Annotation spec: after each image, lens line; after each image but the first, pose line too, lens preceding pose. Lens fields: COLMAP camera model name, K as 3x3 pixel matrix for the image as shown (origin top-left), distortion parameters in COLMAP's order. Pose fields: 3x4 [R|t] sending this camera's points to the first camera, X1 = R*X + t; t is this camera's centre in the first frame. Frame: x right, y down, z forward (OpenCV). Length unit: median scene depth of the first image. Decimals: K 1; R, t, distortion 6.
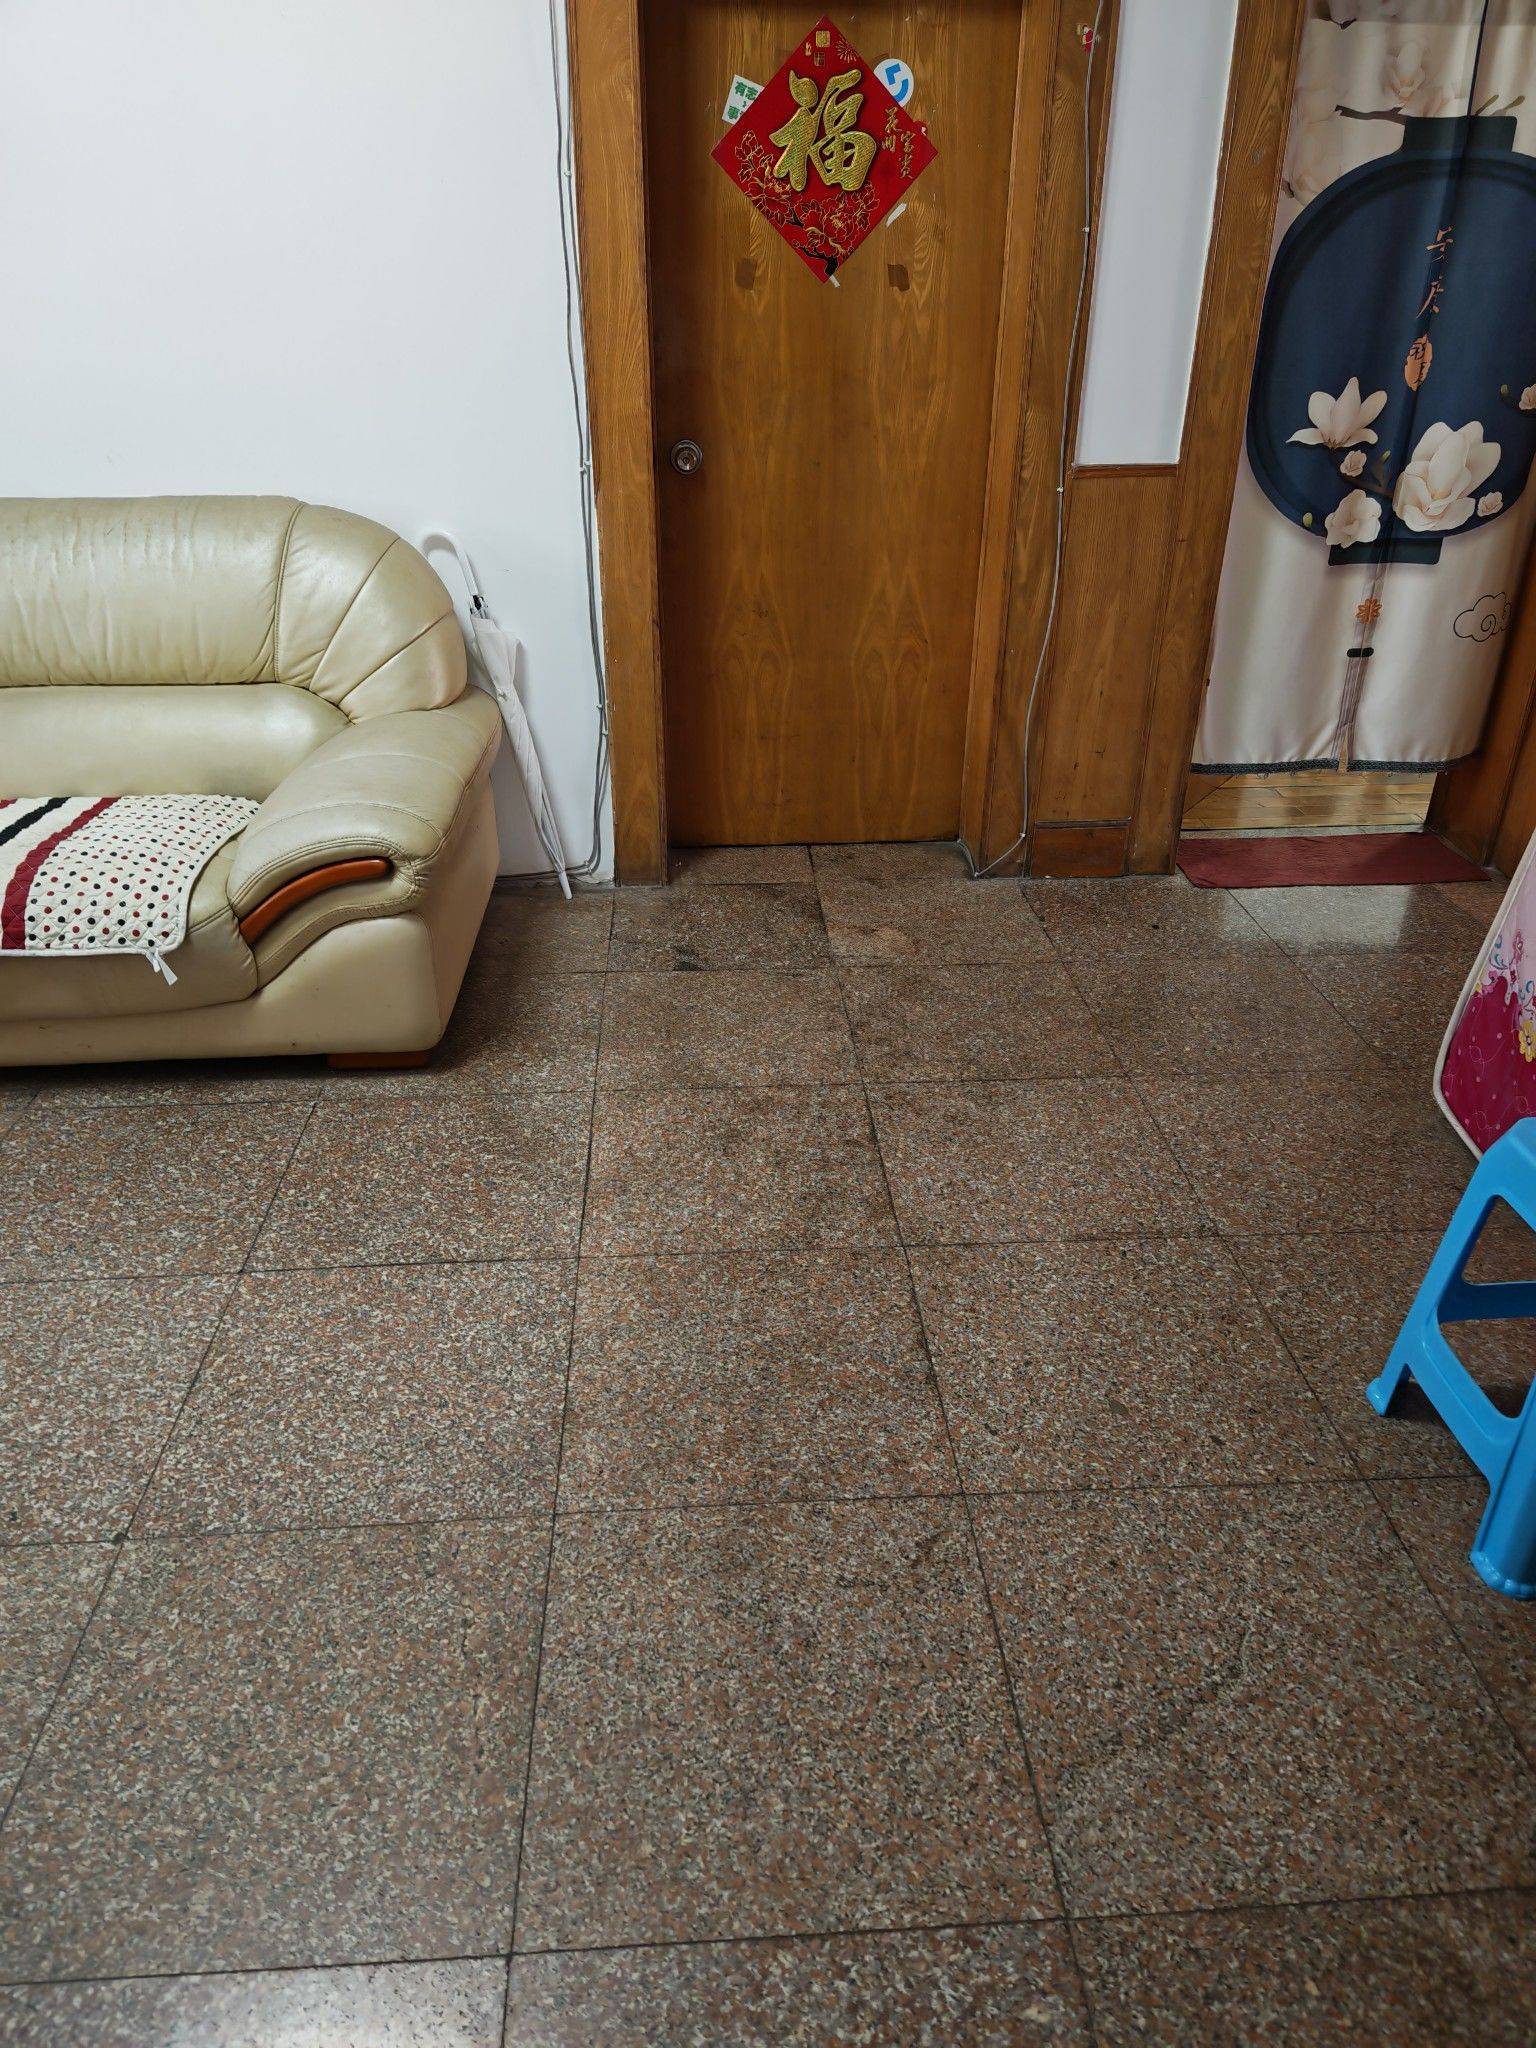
lens RADIAL K [[1391.9, 0, 767.1], [0, 1391.9, 1007.3], [0, 0, 1]] dist [0.082356, -0.082647]
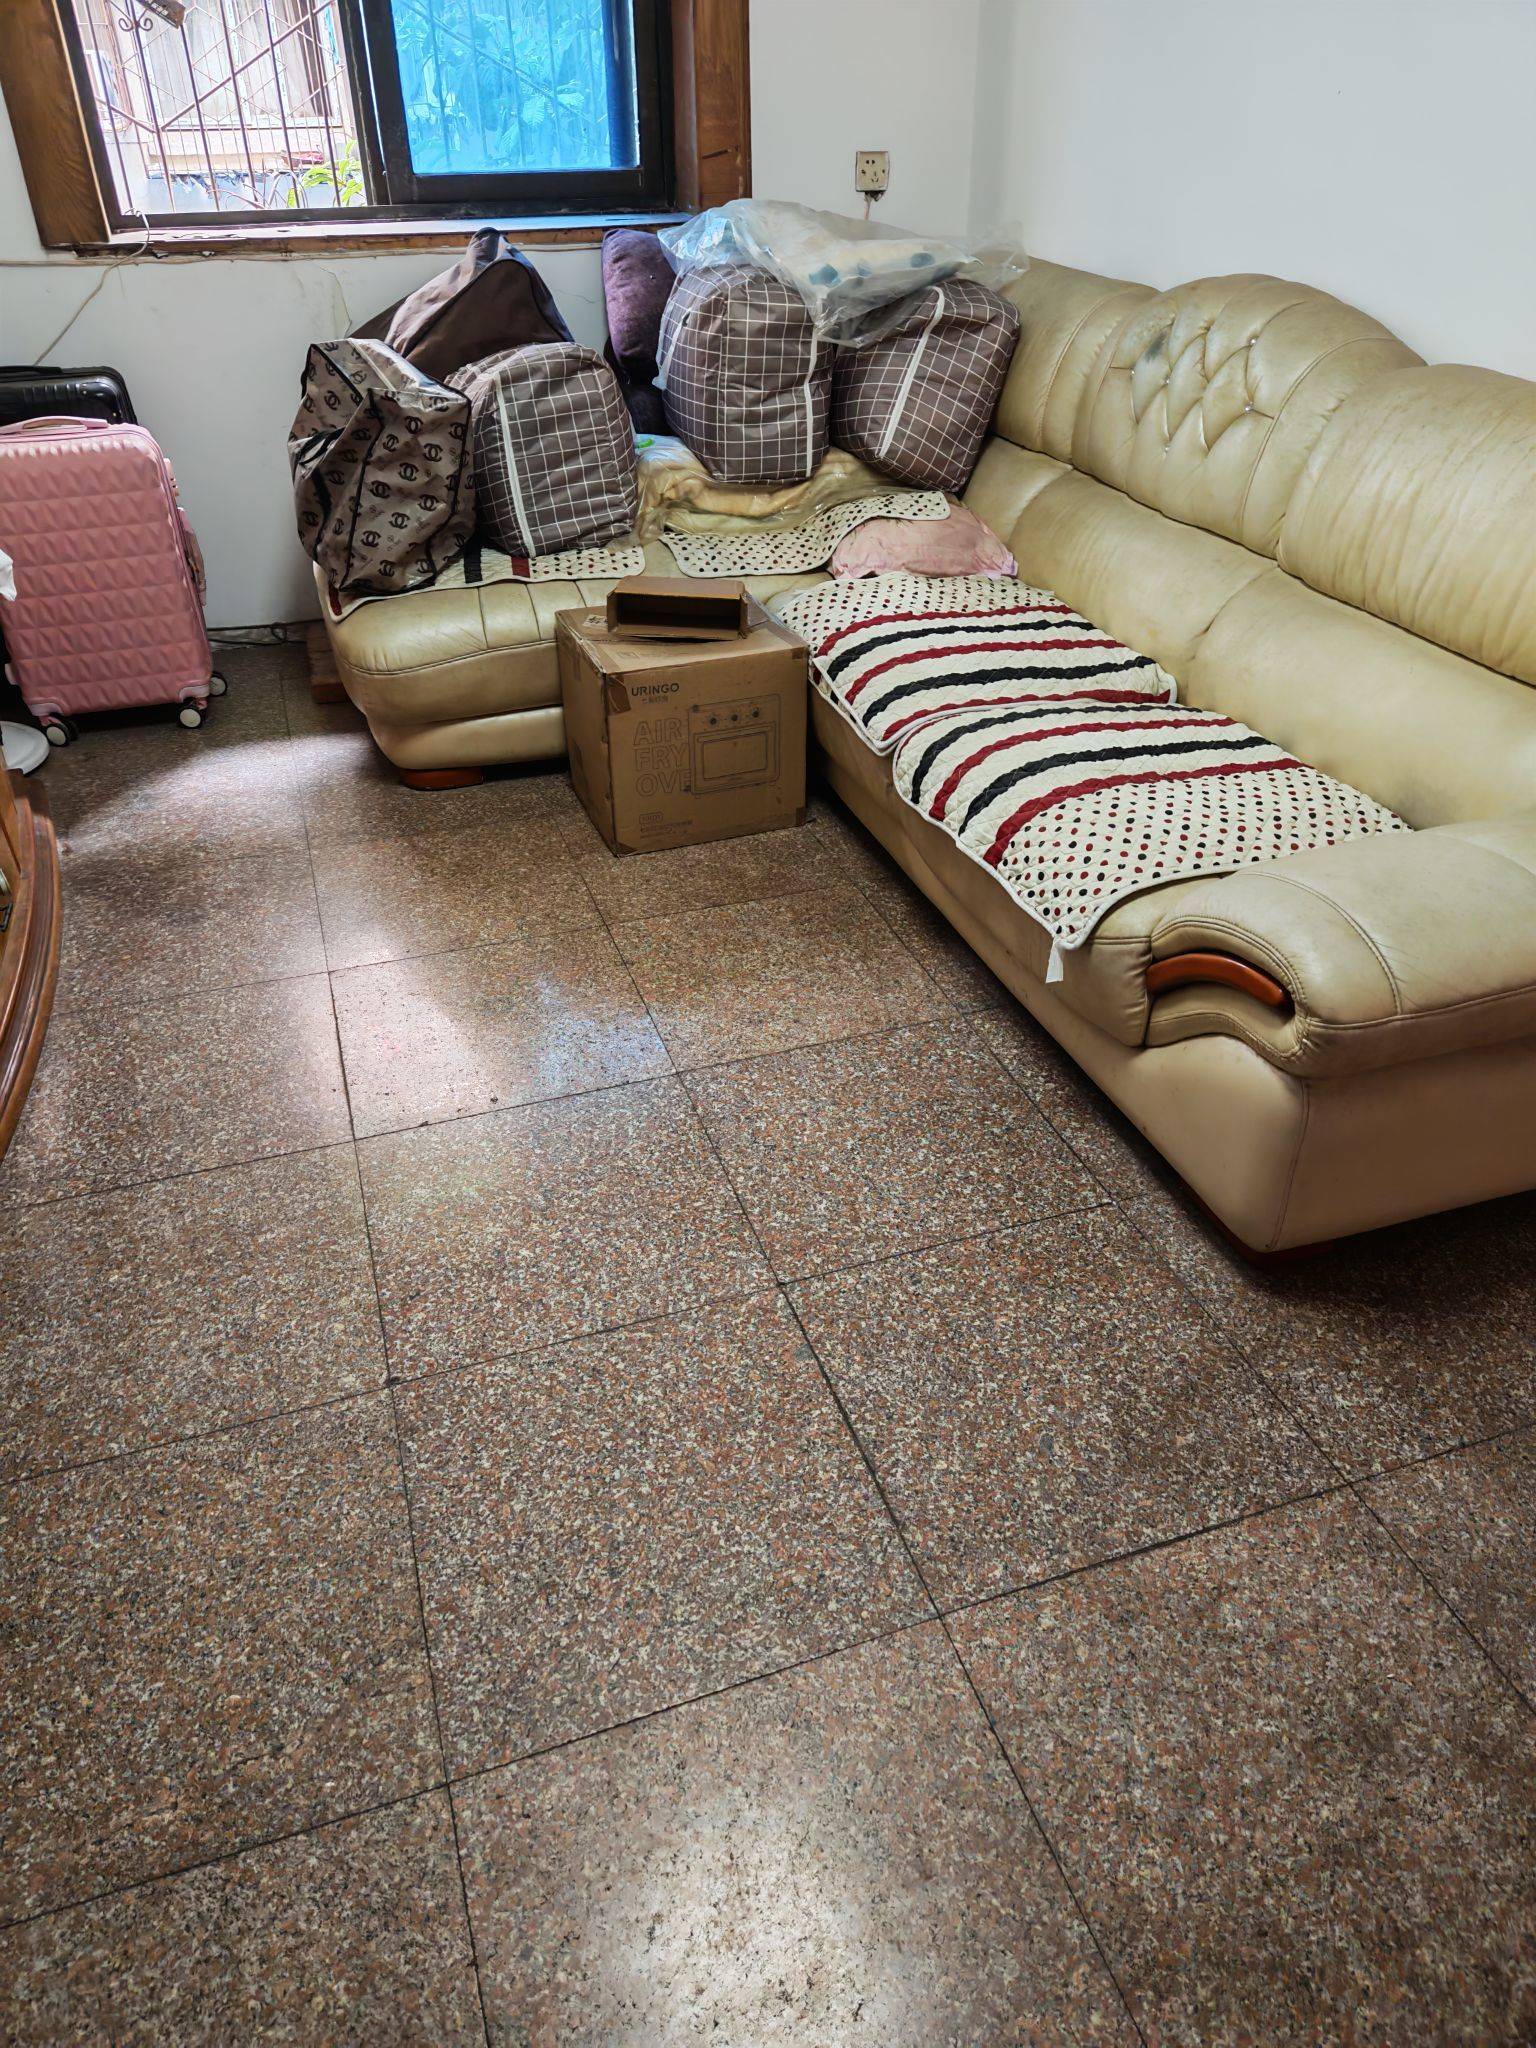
lens RADIAL K [[1391.9, 0, 767.1], [0, 1391.9, 1007.3], [0, 0, 1]] dist [0.082356, -0.082647]
pose [[0.271751, 0.531310, -0.802409, 0.205243], [-0.437668, 0.810804, 0.388644, -0.253447], [0.857087, 0.245574, 0.452874, 0.483404]]
